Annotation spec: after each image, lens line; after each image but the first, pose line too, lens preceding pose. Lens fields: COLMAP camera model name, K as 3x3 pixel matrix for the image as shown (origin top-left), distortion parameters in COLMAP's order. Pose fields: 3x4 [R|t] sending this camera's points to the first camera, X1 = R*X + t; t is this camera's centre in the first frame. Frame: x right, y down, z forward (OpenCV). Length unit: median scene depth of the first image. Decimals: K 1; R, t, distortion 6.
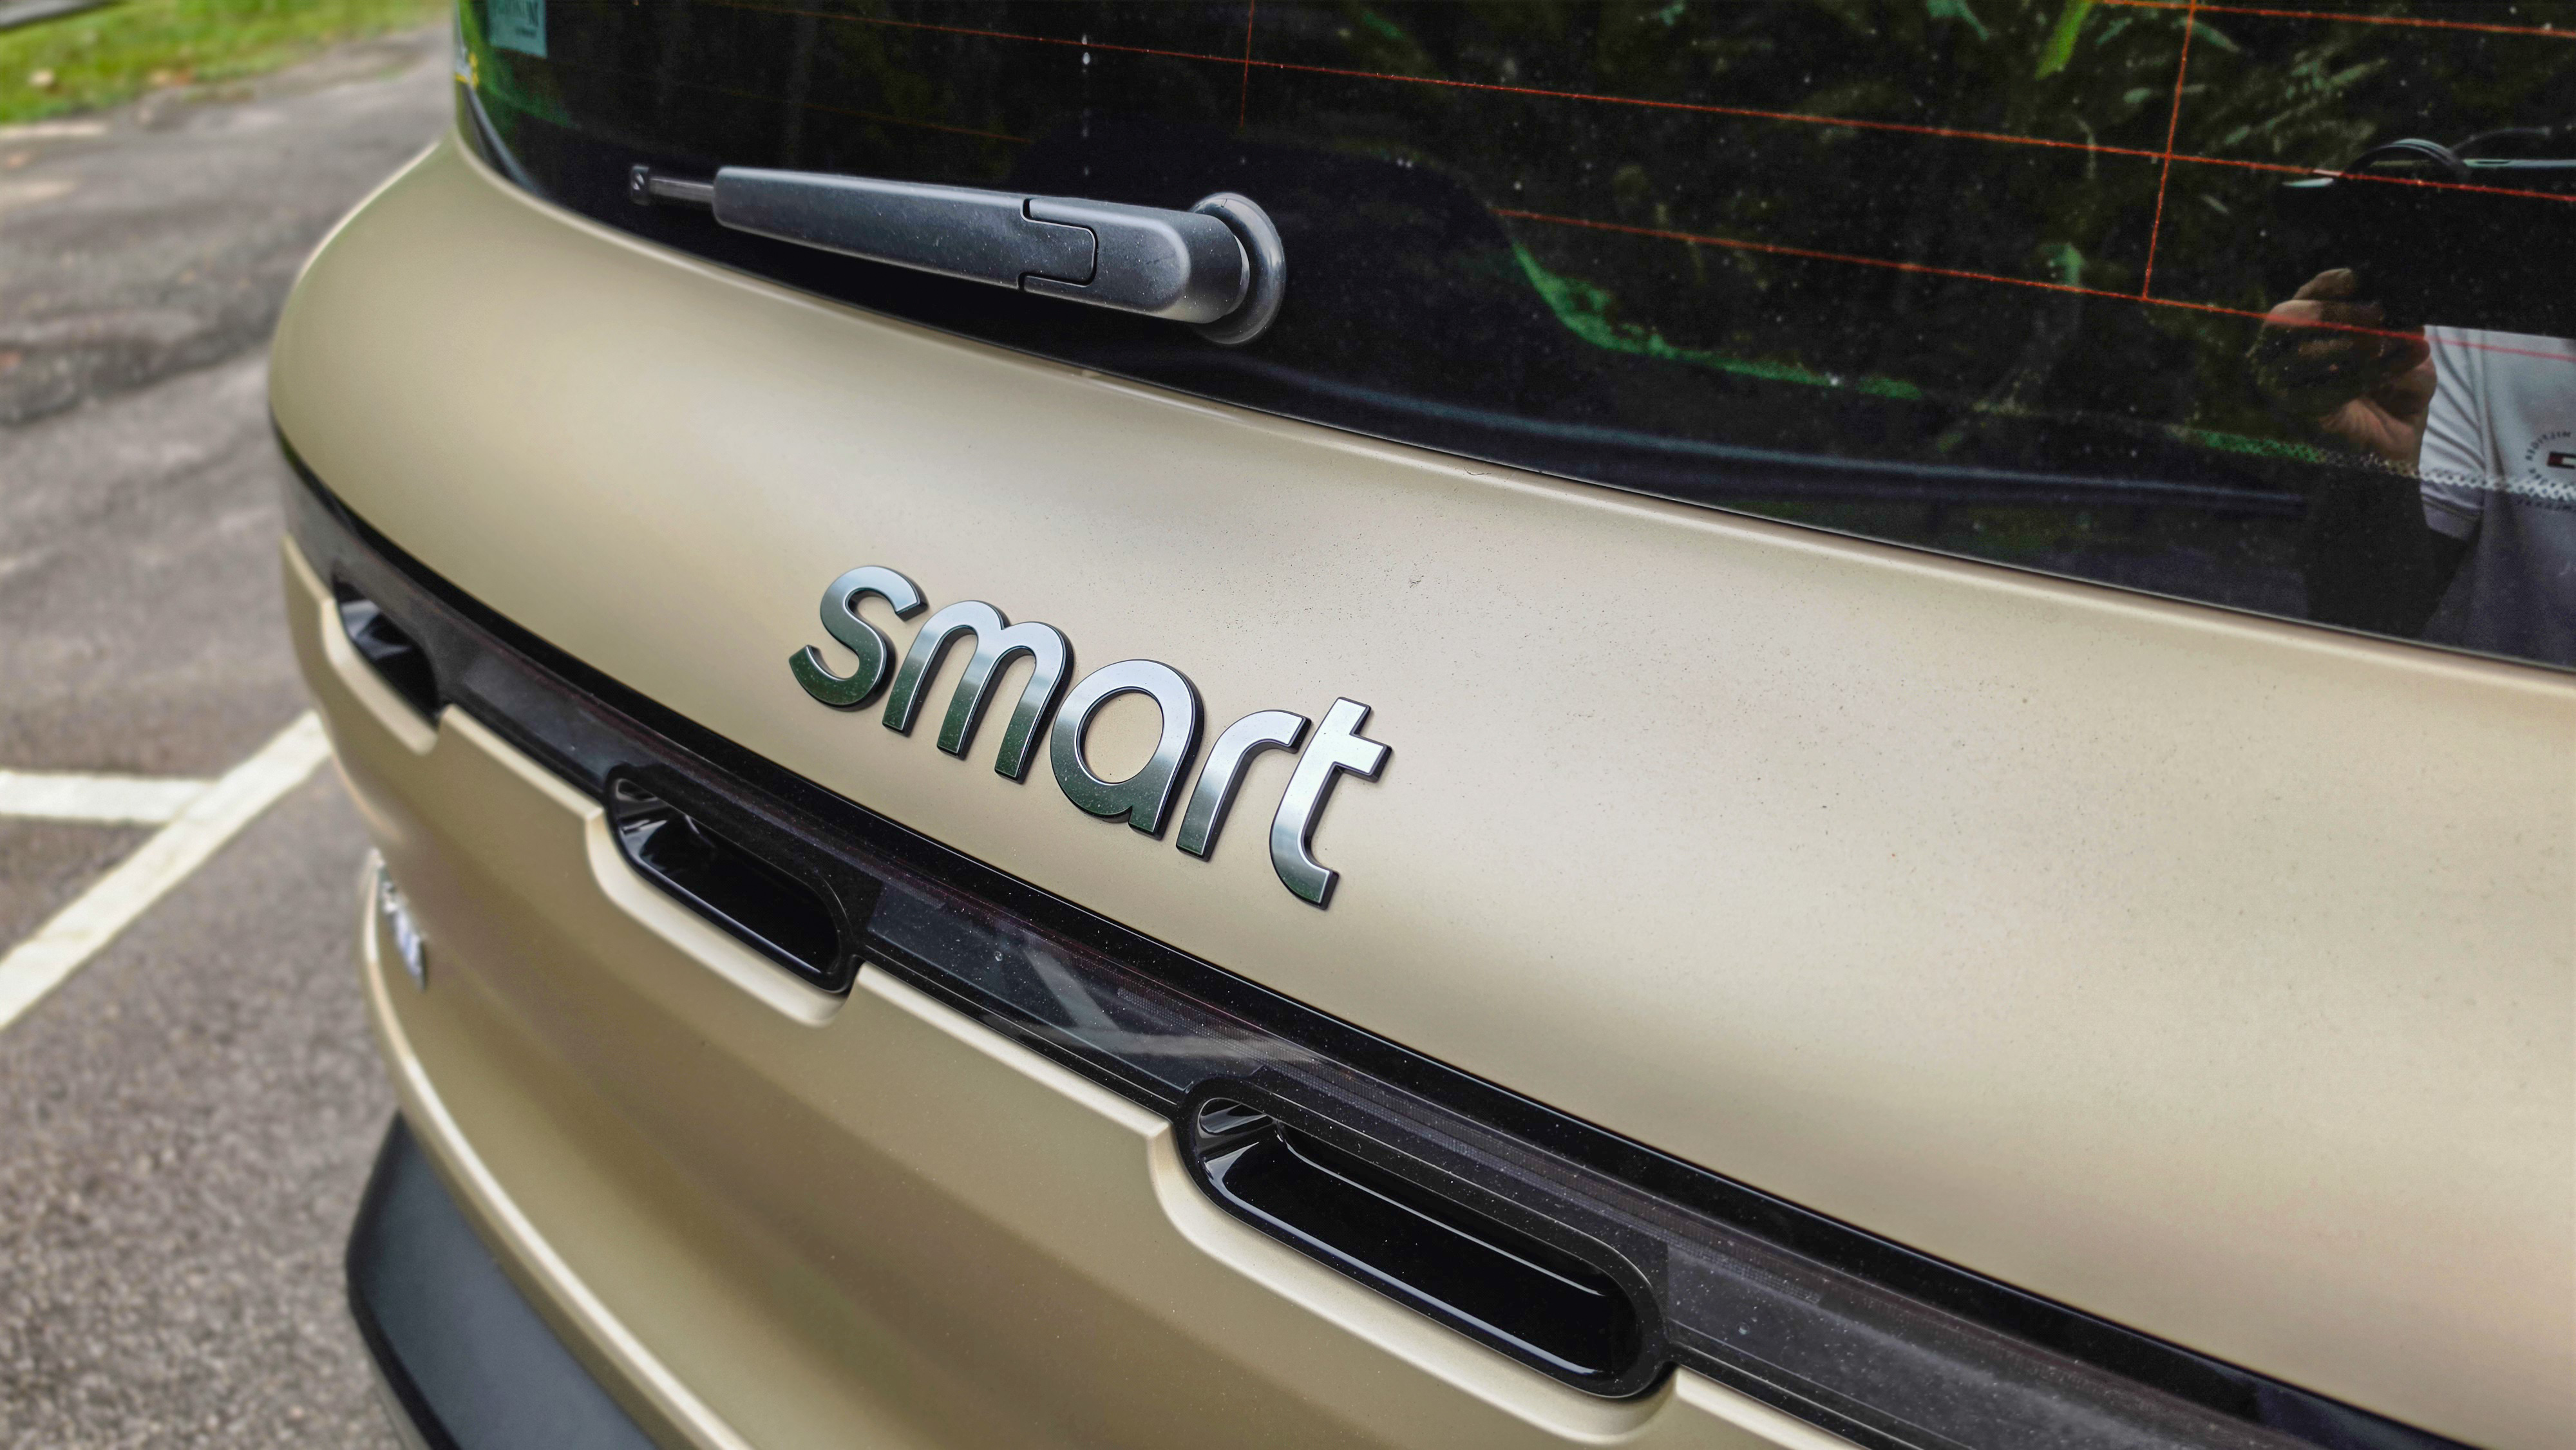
lens RADIAL K [[1745.9, 0, 1286.1], [0, 1745.9, 726.8], [0, 0, 1]] dist [-0.001081, -0.005679]
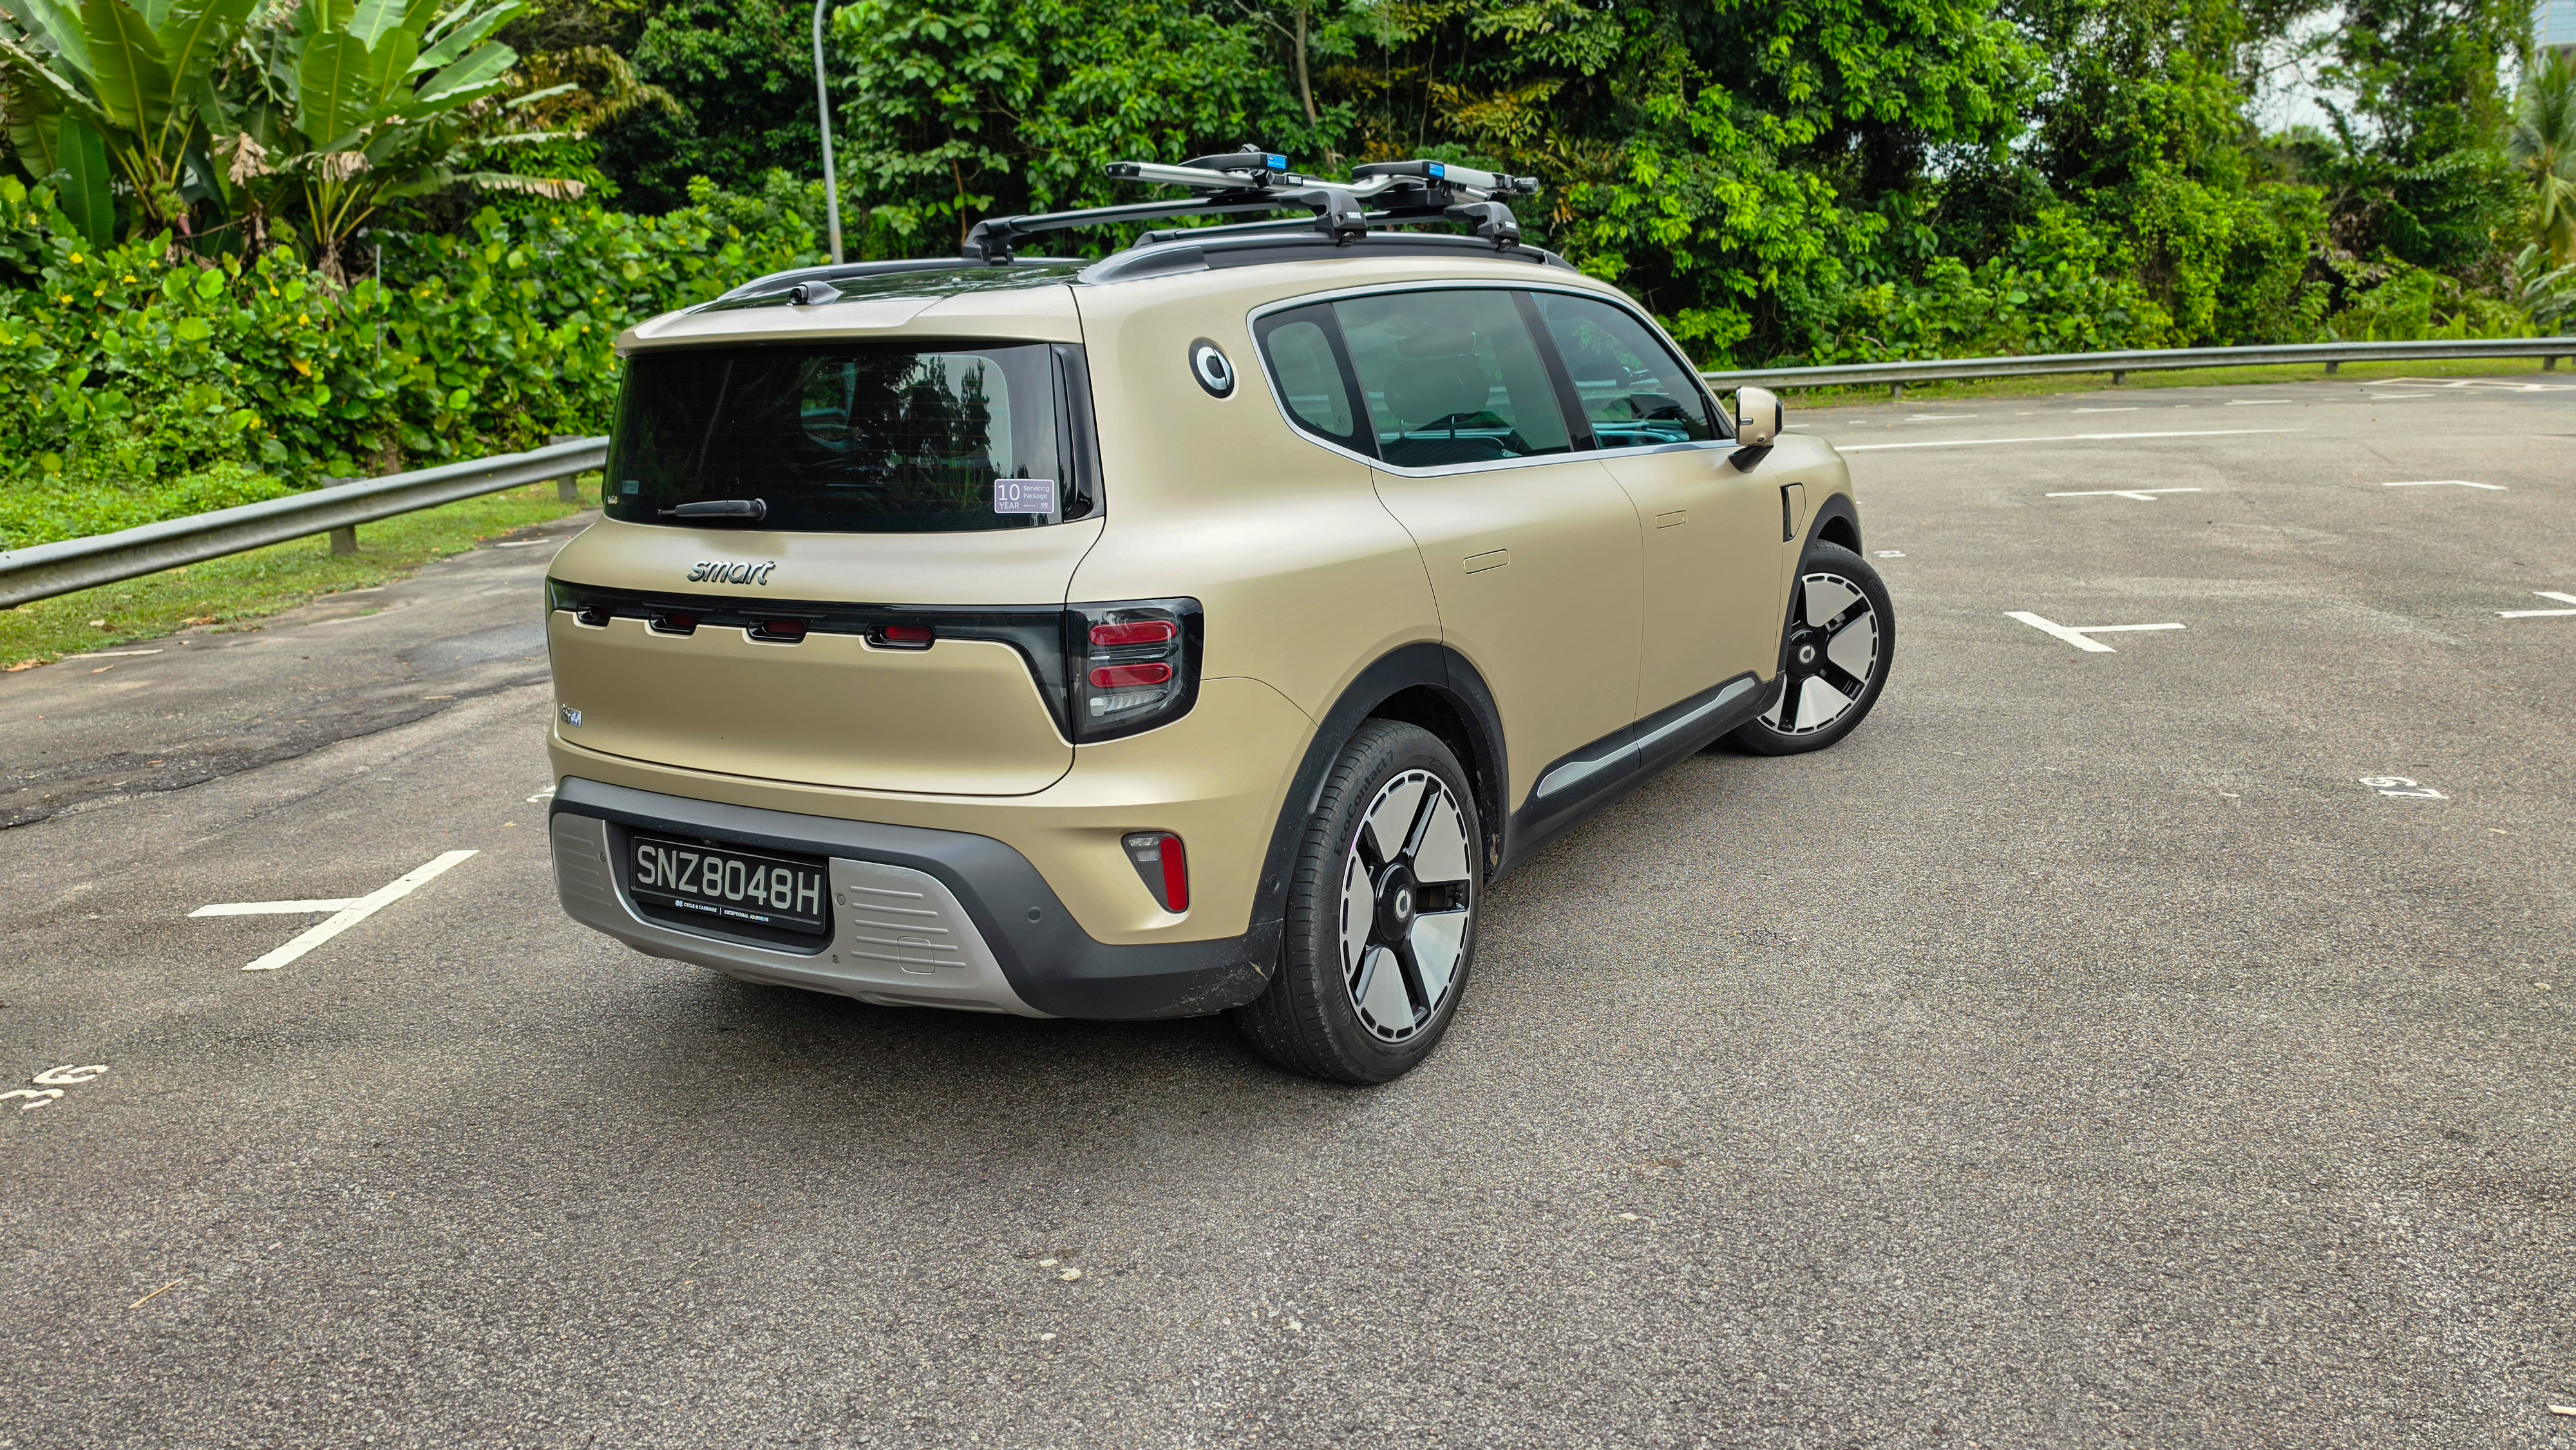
lens RADIAL K [[1745.9, 0, 1289.7], [0, 1745.9, 721.9], [0, 0, 1]] dist [-0.001081, -0.005679]
pose [[0.995810, -0.035991, 0.084066, 0.151754], [0.059788, 0.951837, -0.300719, 0.286148], [-0.069194, 0.304485, 0.950000, -0.568656]]
